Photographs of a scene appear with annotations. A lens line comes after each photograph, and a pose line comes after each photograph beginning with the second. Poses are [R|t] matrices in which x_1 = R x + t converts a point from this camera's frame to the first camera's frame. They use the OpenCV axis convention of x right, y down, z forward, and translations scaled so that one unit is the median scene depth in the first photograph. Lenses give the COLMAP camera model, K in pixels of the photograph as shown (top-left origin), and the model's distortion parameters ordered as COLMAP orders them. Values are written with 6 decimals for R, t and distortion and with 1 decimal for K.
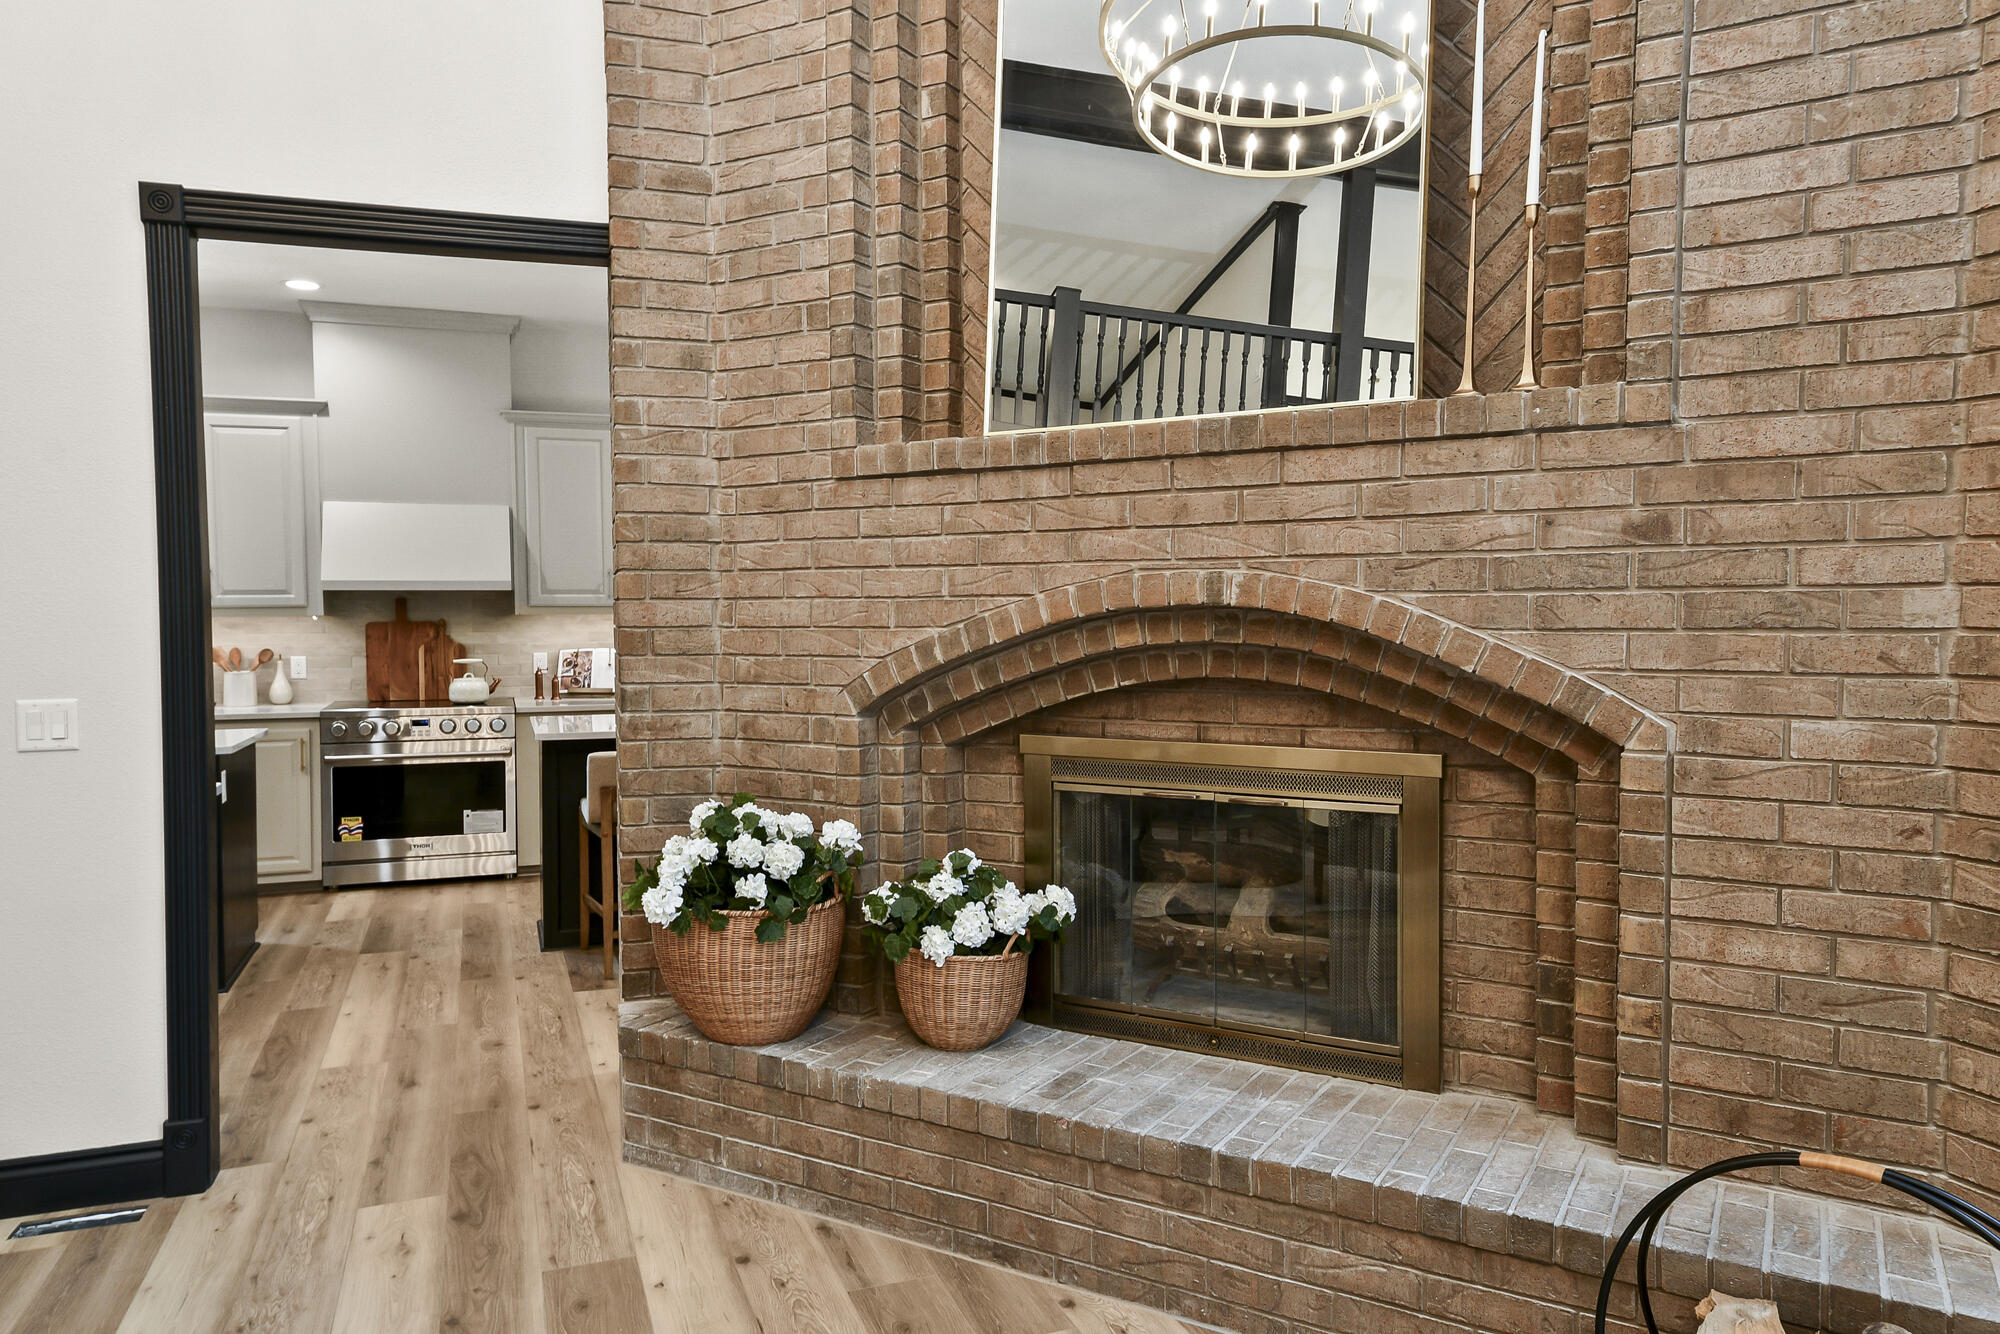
lens RADIAL K [[1373.8, 0, 965.6], [0, 1373.8, 659.3], [0, 0, 1]] dist [0.054756, -0.001110]
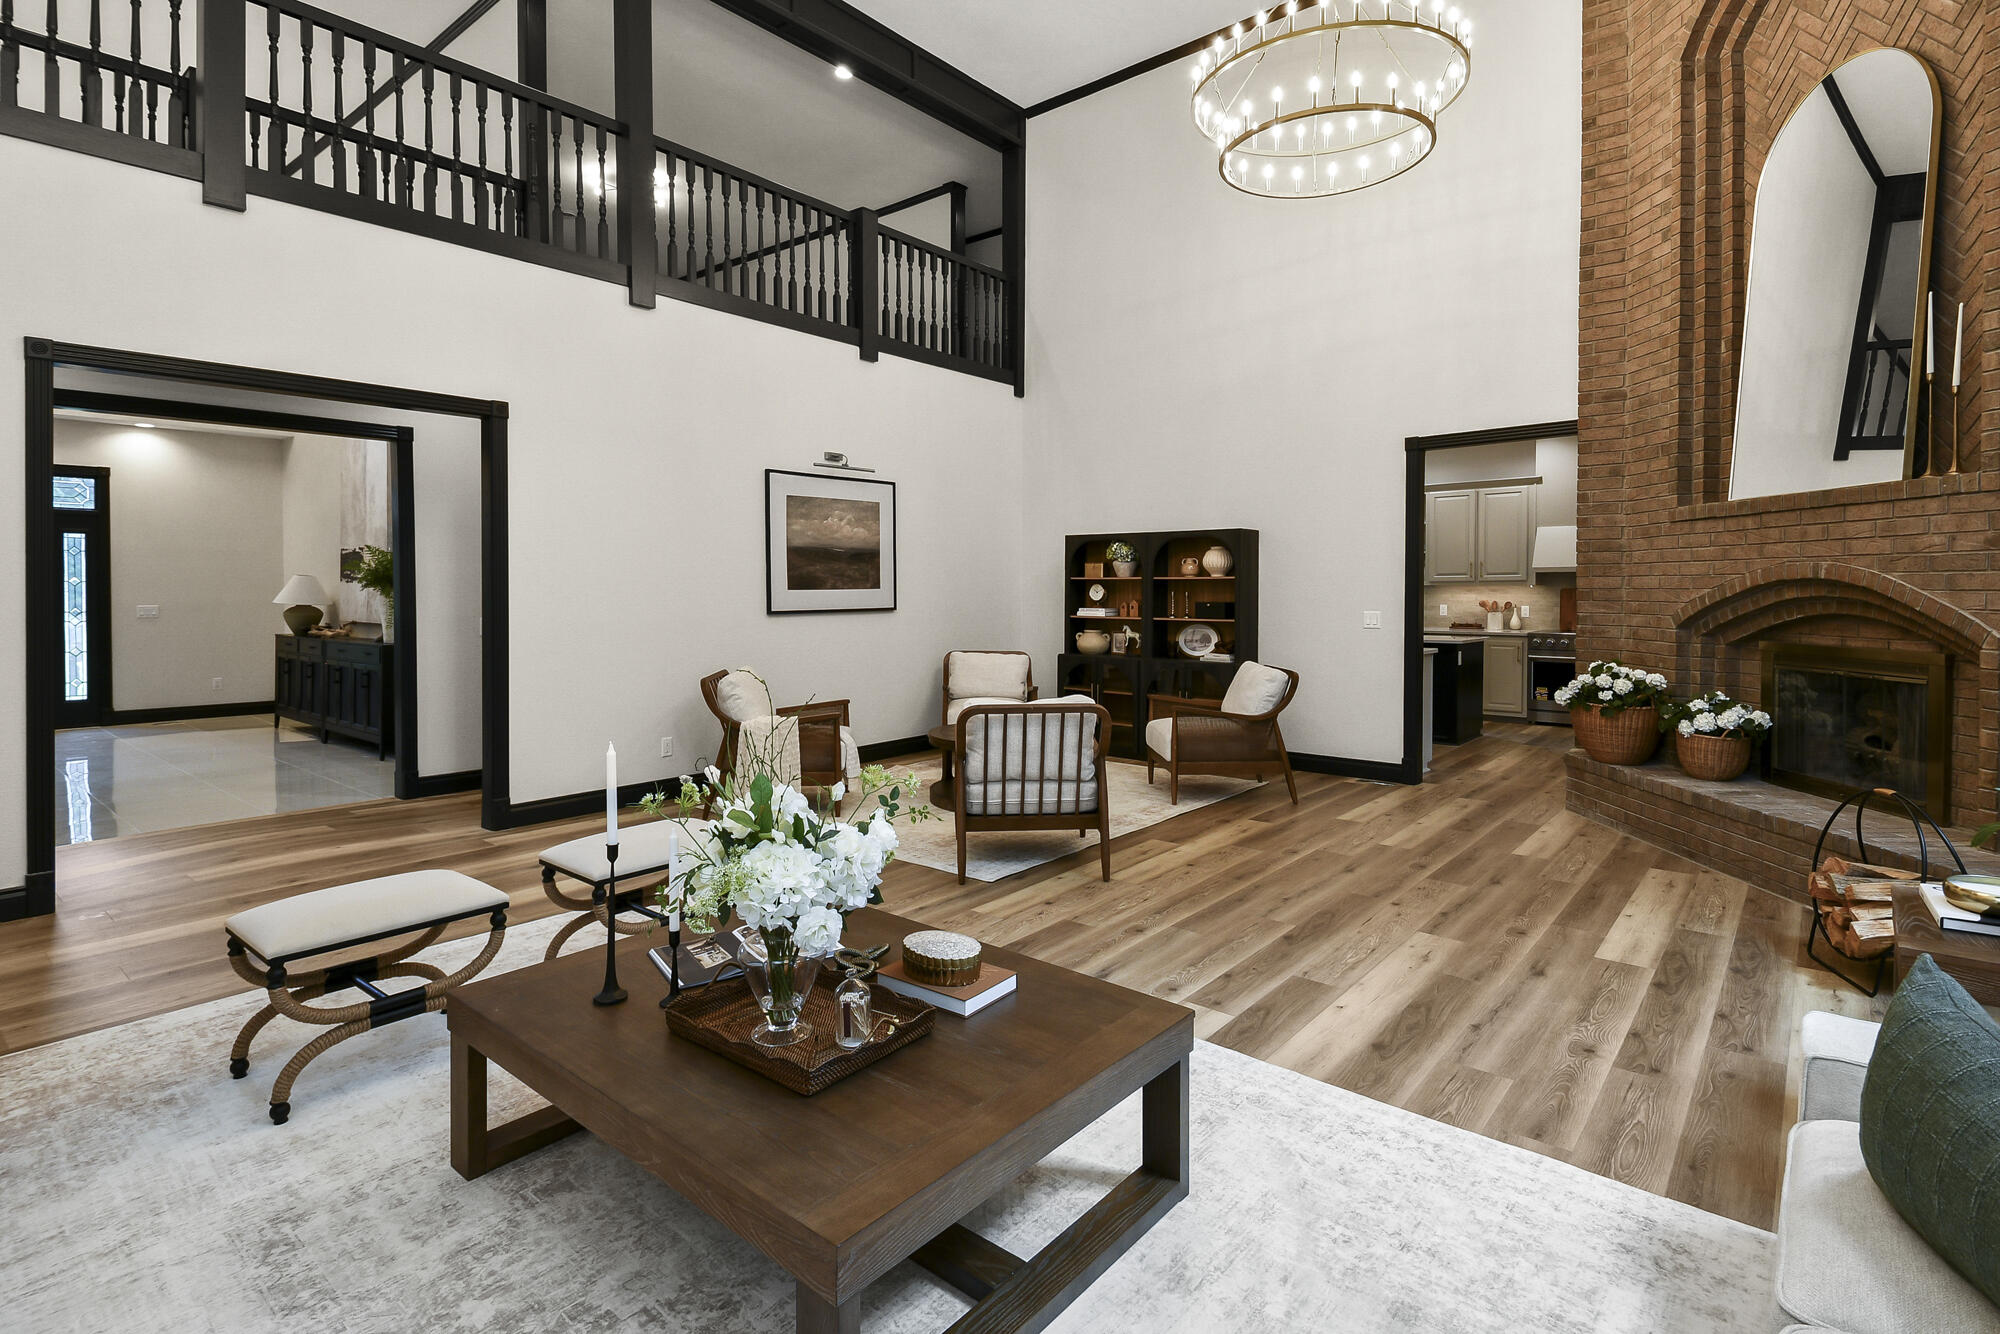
lens RADIAL K [[1003.4, 0, 992.4], [0, 1003.4, 616.3], [0, 0, 1]] dist [0.014408, -0.006489]
pose [[0.504930, 0.029872, -0.862643, 0.802994], [-0.032347, 0.999354, 0.015672, 0.032686], [0.862554, 0.019991, 0.505570, -0.805066]]
